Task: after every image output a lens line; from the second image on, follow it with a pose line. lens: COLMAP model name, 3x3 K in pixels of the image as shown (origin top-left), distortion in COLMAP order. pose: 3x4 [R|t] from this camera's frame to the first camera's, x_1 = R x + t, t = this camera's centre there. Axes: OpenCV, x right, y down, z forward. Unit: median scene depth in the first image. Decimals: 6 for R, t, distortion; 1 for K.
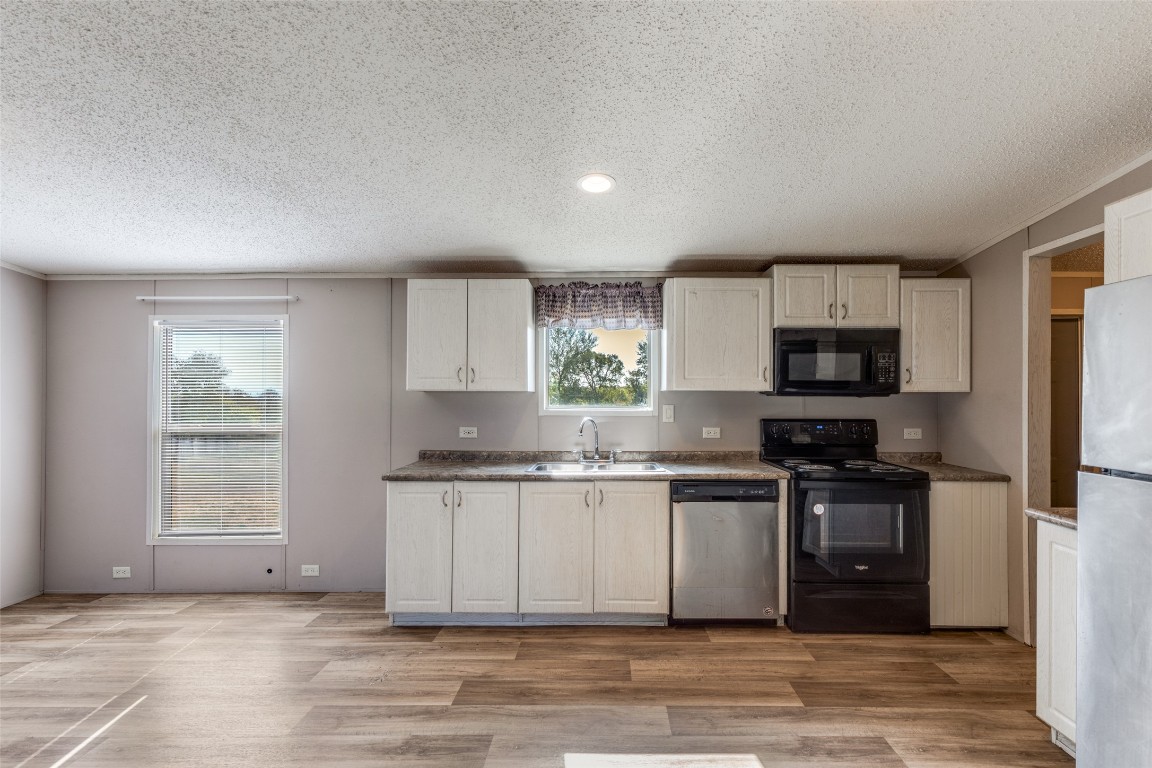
lens RADIAL K [[521.8, 0, 597.0], [0, 521.8, 396.4], [0, 0, 1]] dist [0.002871, -0.000134]
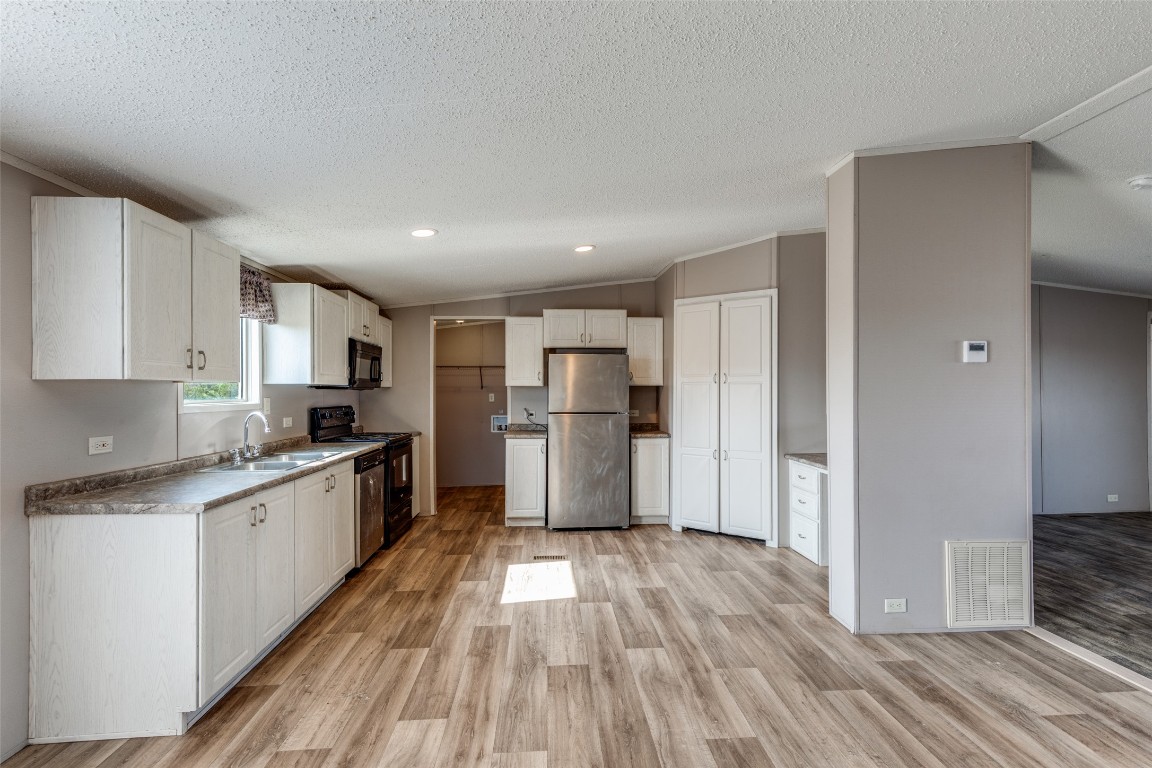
lens RADIAL K [[524.1, 0, 577.9], [0, 524.1, 390.4], [0, 0, 1]] dist [0.004351, -0.000715]
pose [[-0.070997, 0.000065, 0.997477, -1.126012], [-0.000658, 1.000000, -0.000112, 0.002385], [-0.997476, -0.000664, -0.070997, 0.561530]]
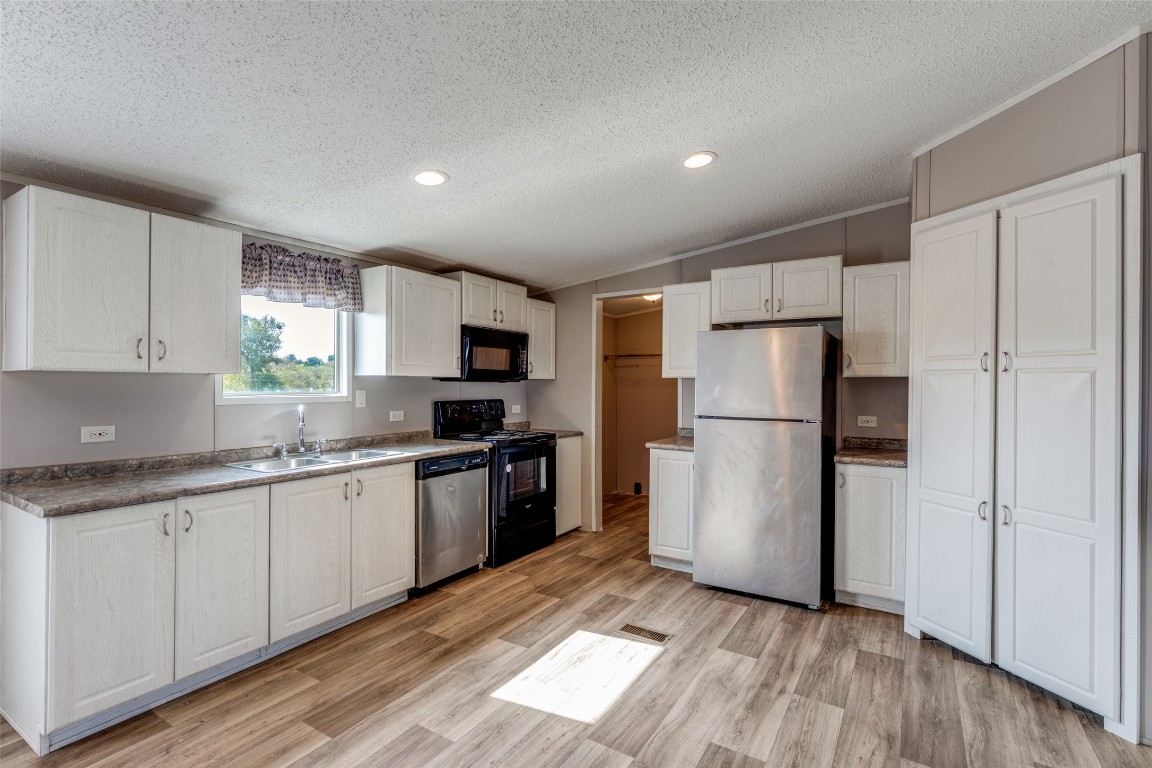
lens RADIAL K [[536.4, 0, 580.6], [0, 536.4, 384.0], [0, 0, 1]] dist [-0.003150, -0.000662]
pose [[0.521089, -0.000159, 0.853502, -0.615487], [-0.005008, 0.999982, 0.003244, 0.000097], [-0.853488, -0.005965, 0.521079, 0.144849]]
